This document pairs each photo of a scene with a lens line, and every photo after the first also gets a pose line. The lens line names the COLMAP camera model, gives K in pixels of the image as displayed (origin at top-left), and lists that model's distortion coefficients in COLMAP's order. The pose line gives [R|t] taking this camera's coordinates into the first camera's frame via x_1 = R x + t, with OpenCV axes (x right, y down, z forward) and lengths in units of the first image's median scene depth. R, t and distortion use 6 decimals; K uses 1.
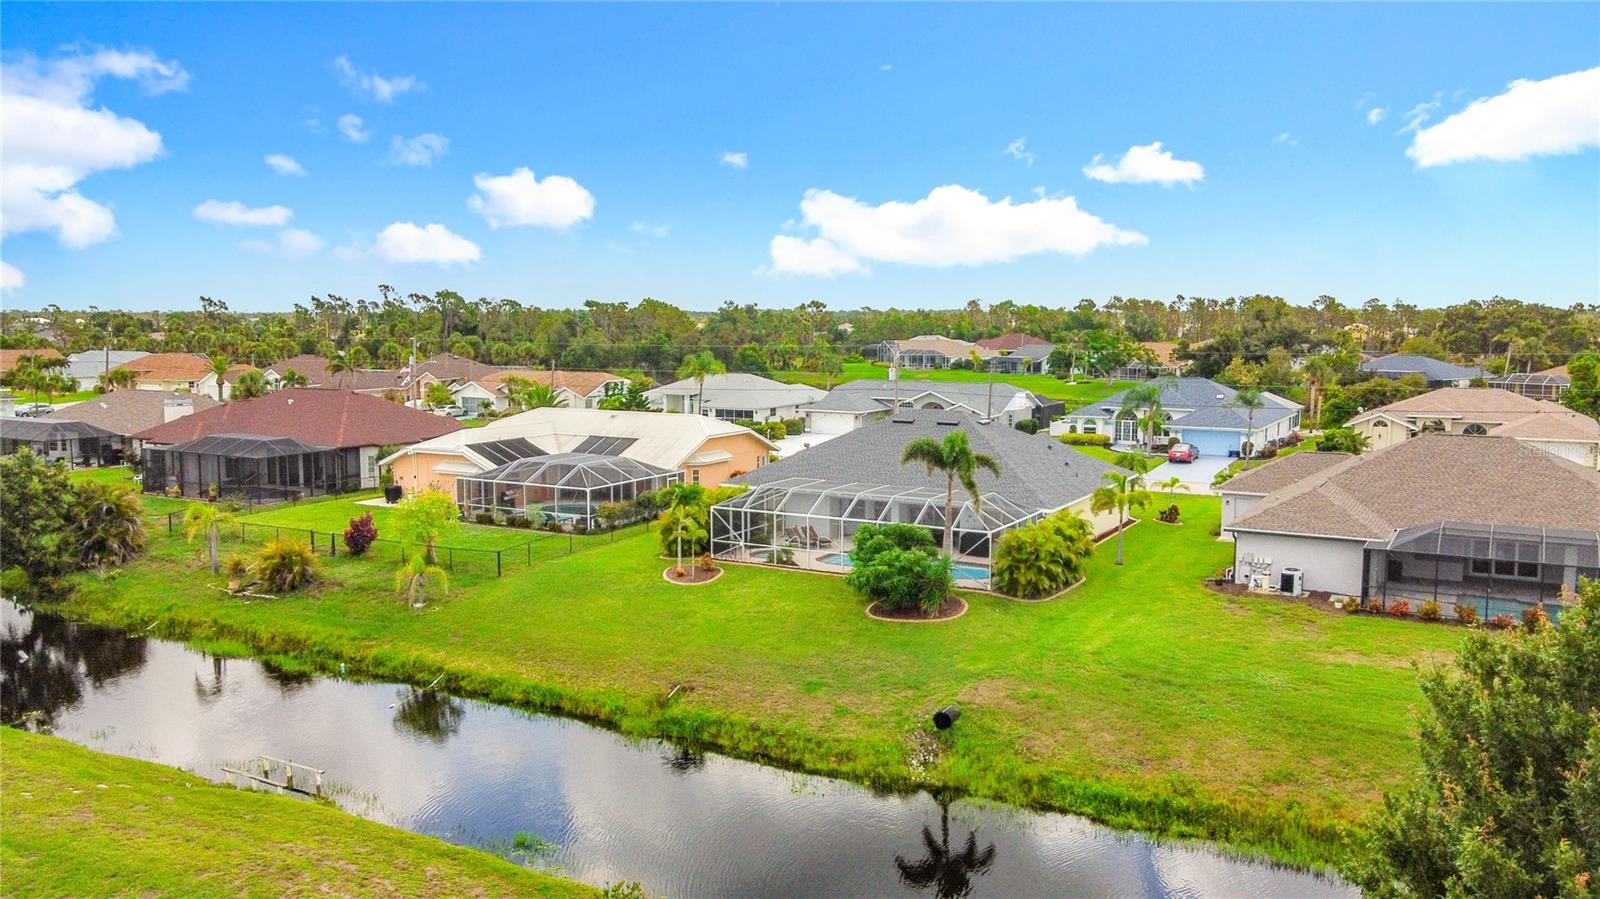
lens RADIAL K [[1218.9, 0, 800.0], [0, 1218.9, 449.5], [0, 0, 1]] dist [-0.003248, 0.040865]
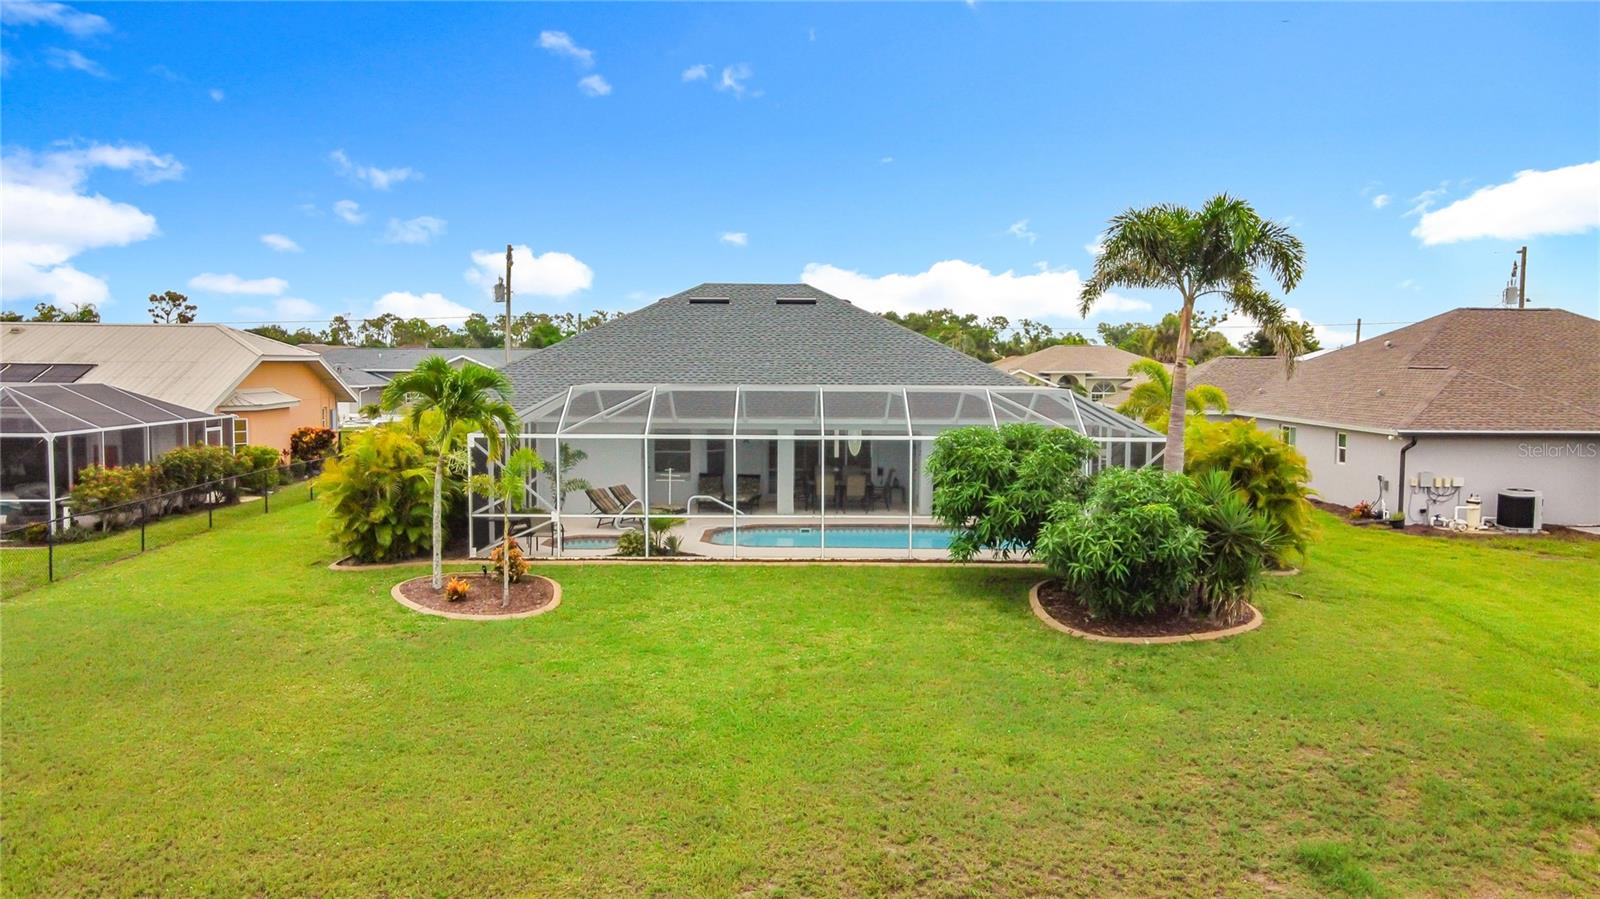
lens RADIAL K [[1229.1, 0, 788.4], [0, 1229.1, 448.8], [0, 0, 1]] dist [-0.003835, 0.034495]
pose [[0.867614, -0.031174, 0.496261, -0.174649], [0.047554, 0.998660, -0.020405, 0.061604], [-0.494960, 0.041303, 0.867934, 0.546081]]
